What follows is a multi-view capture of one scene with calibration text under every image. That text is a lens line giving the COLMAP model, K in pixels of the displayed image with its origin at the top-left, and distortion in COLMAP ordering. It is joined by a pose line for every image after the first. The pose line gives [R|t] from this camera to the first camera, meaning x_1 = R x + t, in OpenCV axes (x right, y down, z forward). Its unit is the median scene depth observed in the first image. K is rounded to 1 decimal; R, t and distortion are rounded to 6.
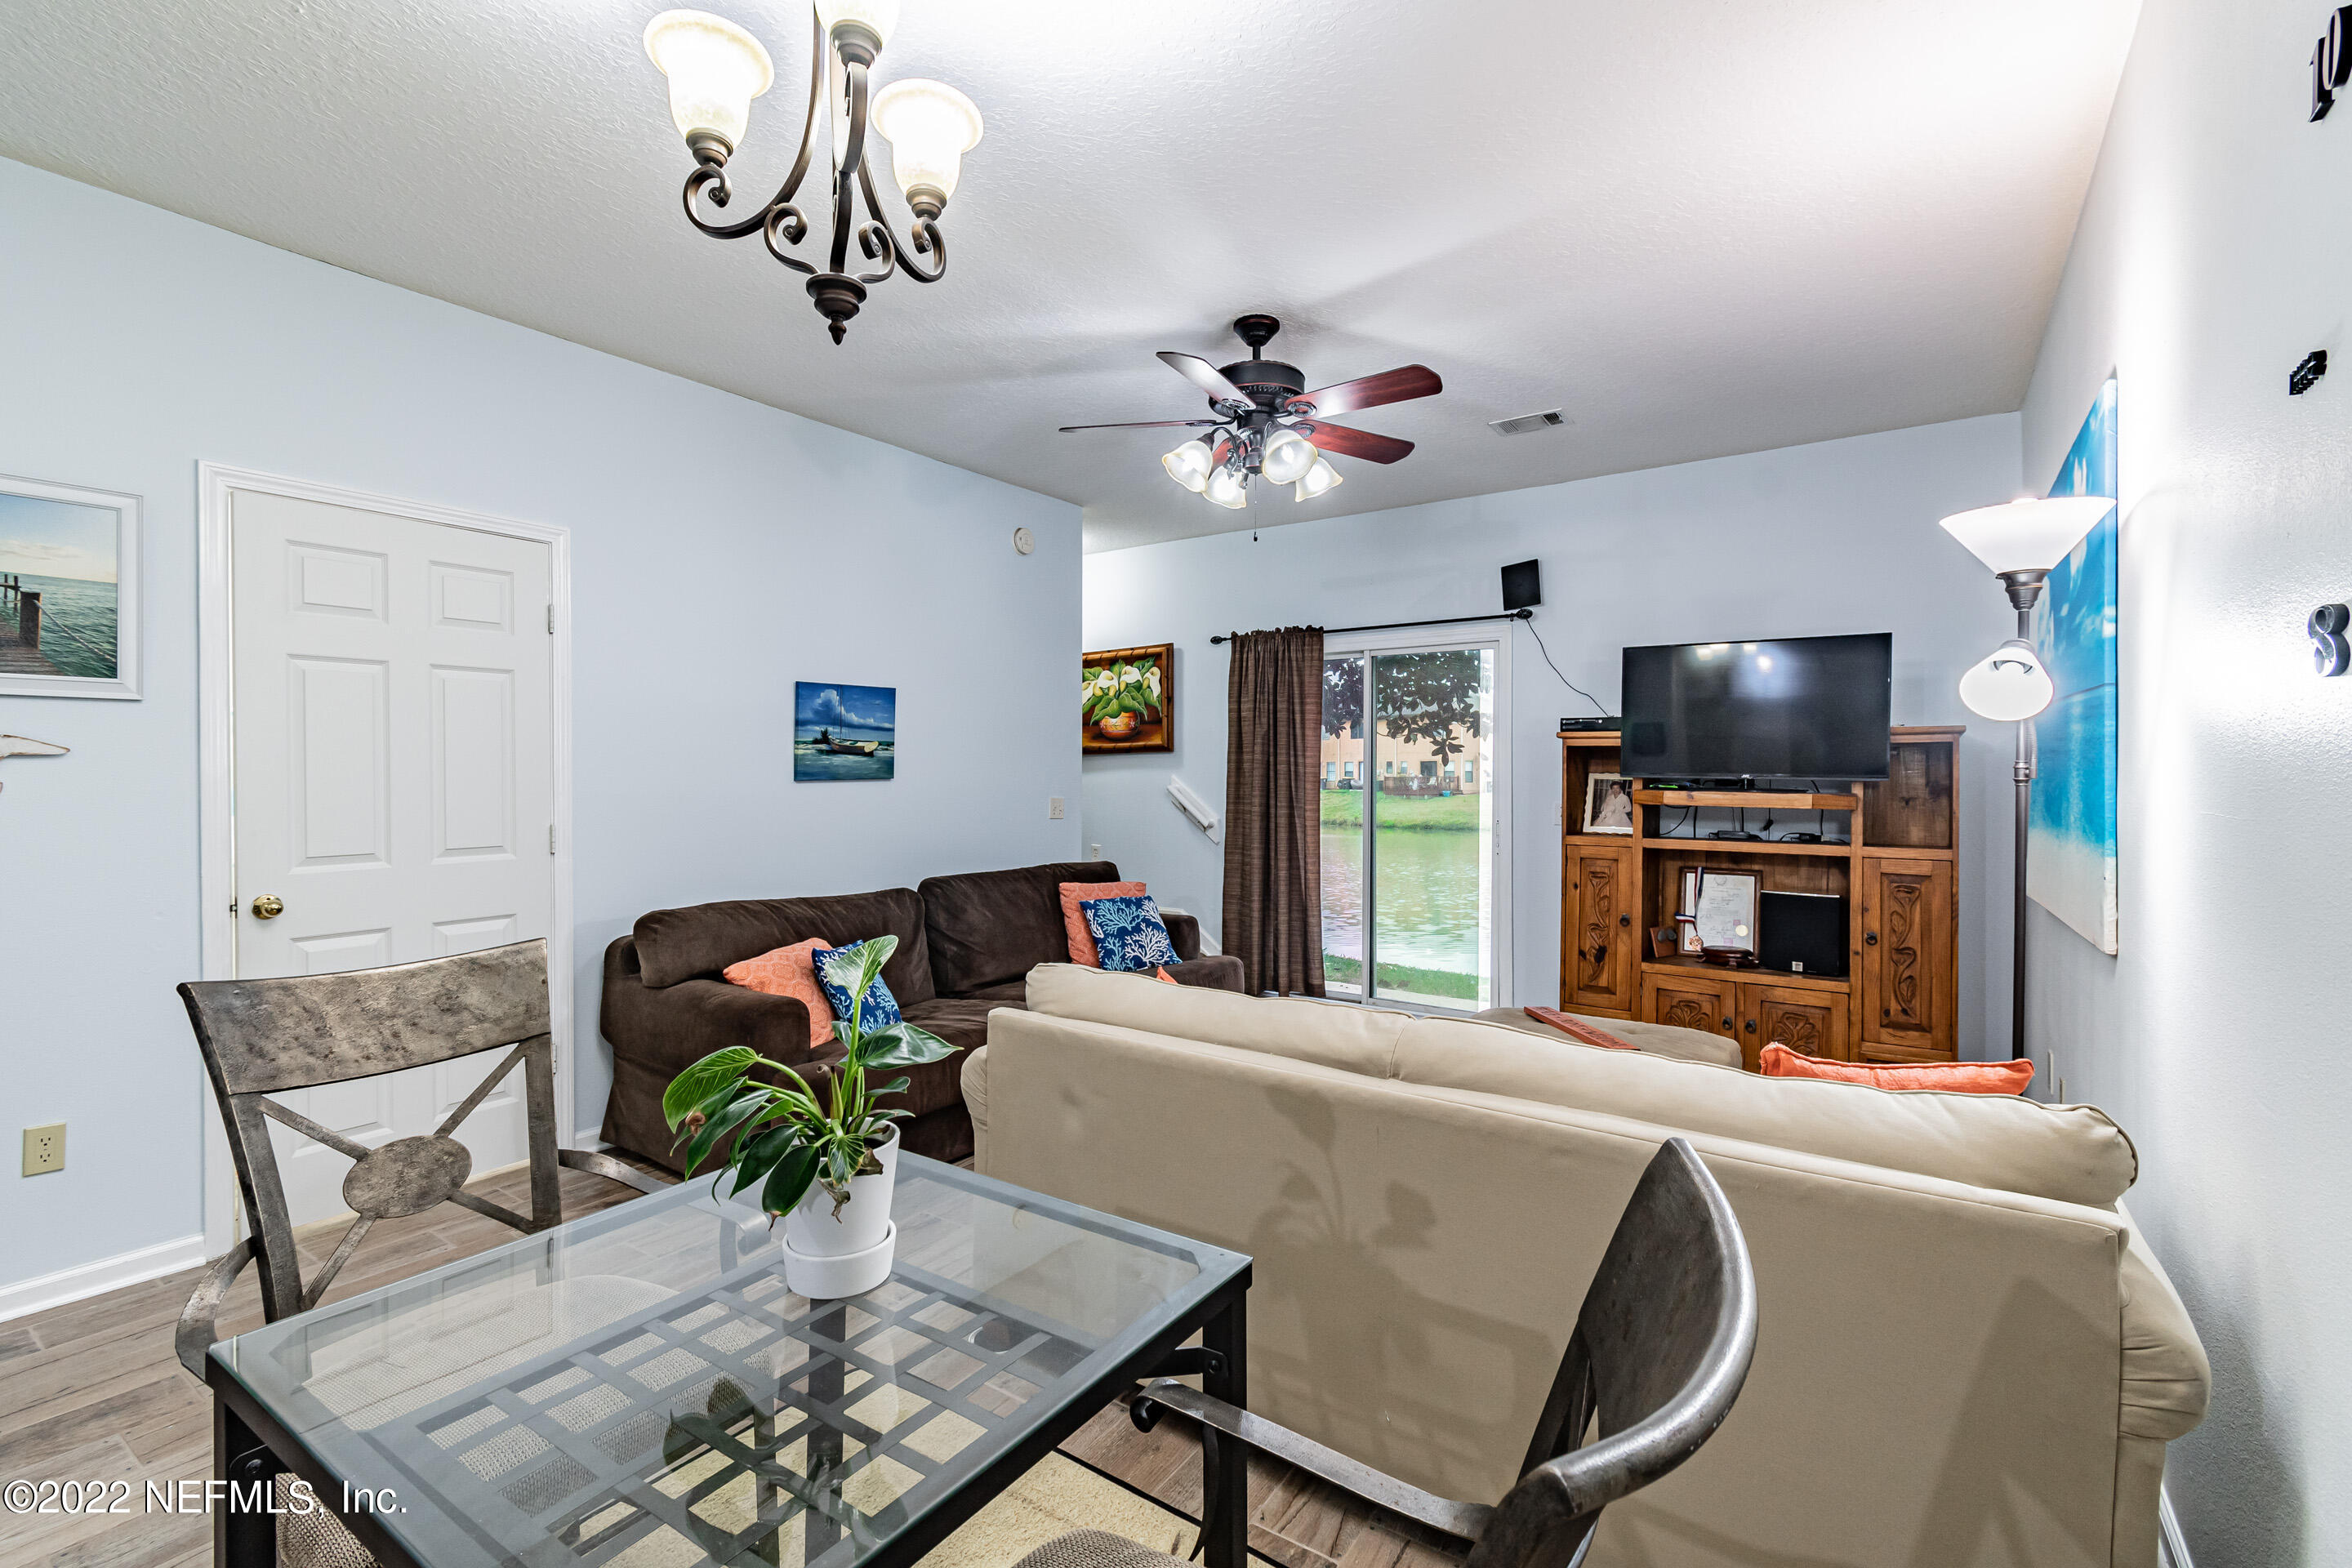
lens RADIAL K [[1042.6, 0, 1168.3], [0, 1042.6, 781.4], [0, 0, 1]] dist [0.000394, 0.000117]
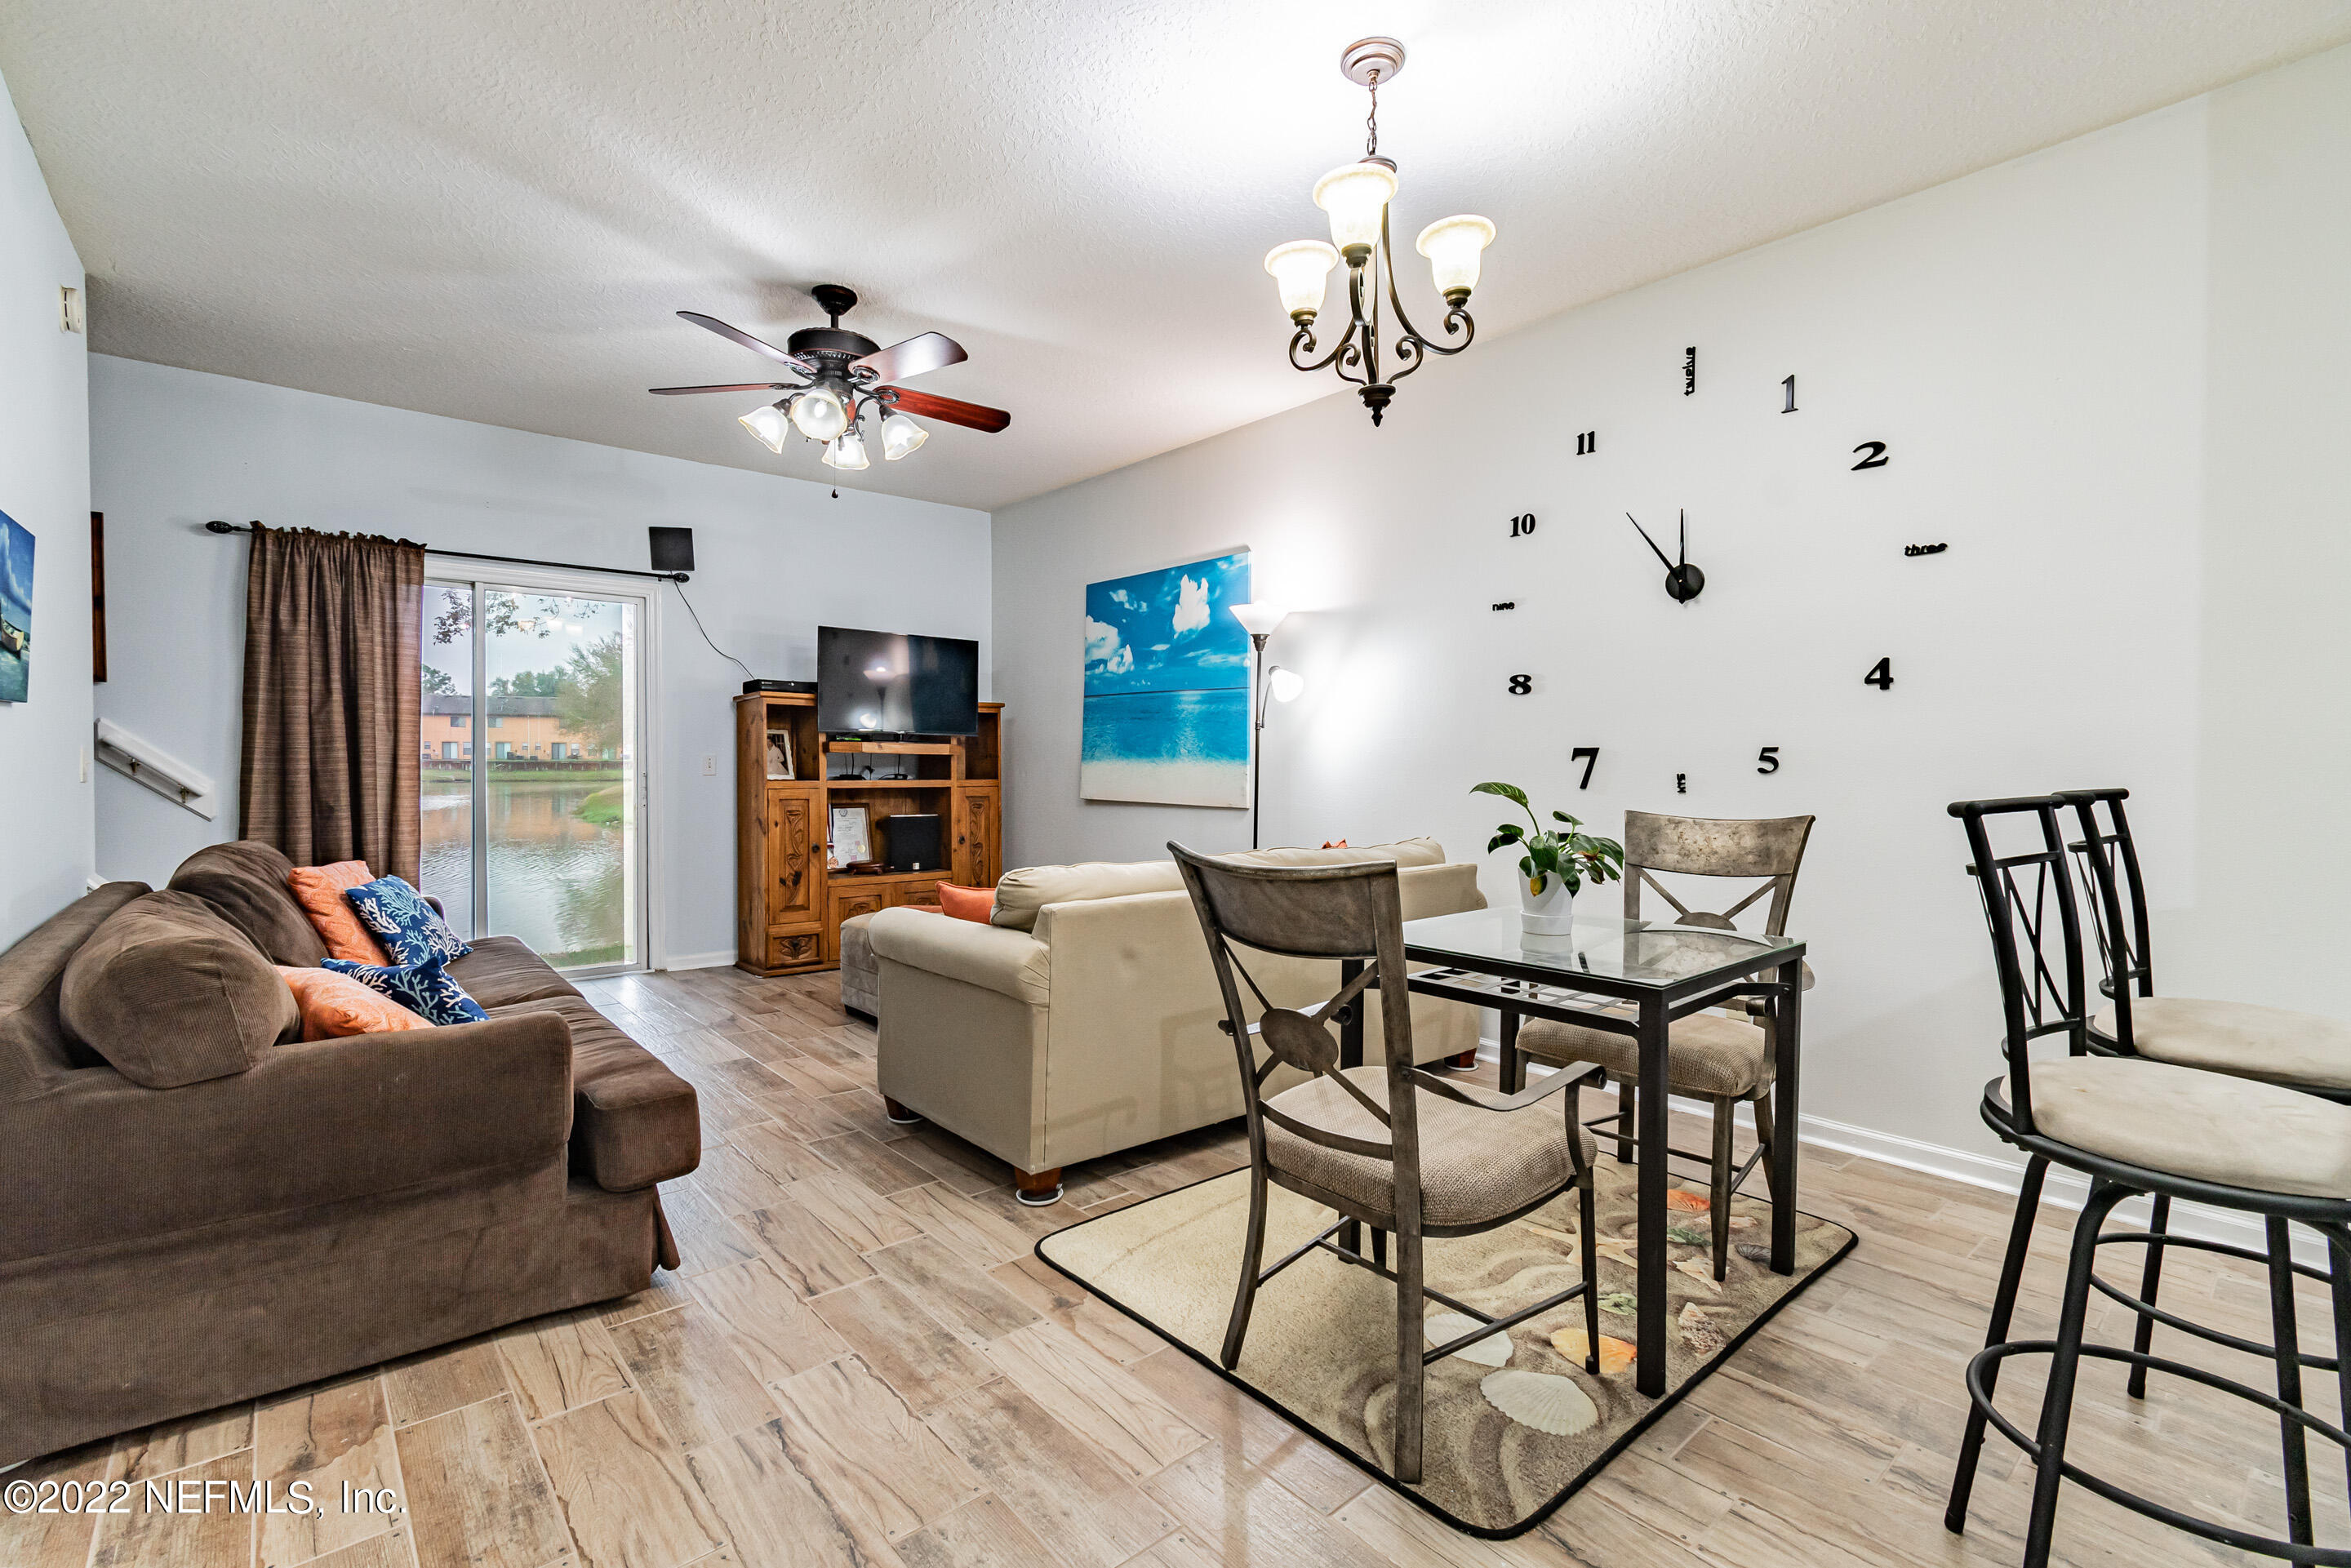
lens RADIAL K [[1042.1, 0, 1134.1], [0, 1042.1, 780.8], [0, 0, 1]] dist [0.000394, 0.000117]
pose [[0.264039, -0.021637, 0.964269, -0.639606], [0.002149, 0.999759, 0.021845, 0.027659], [-0.964510, -0.003696, 0.264022, 0.308335]]
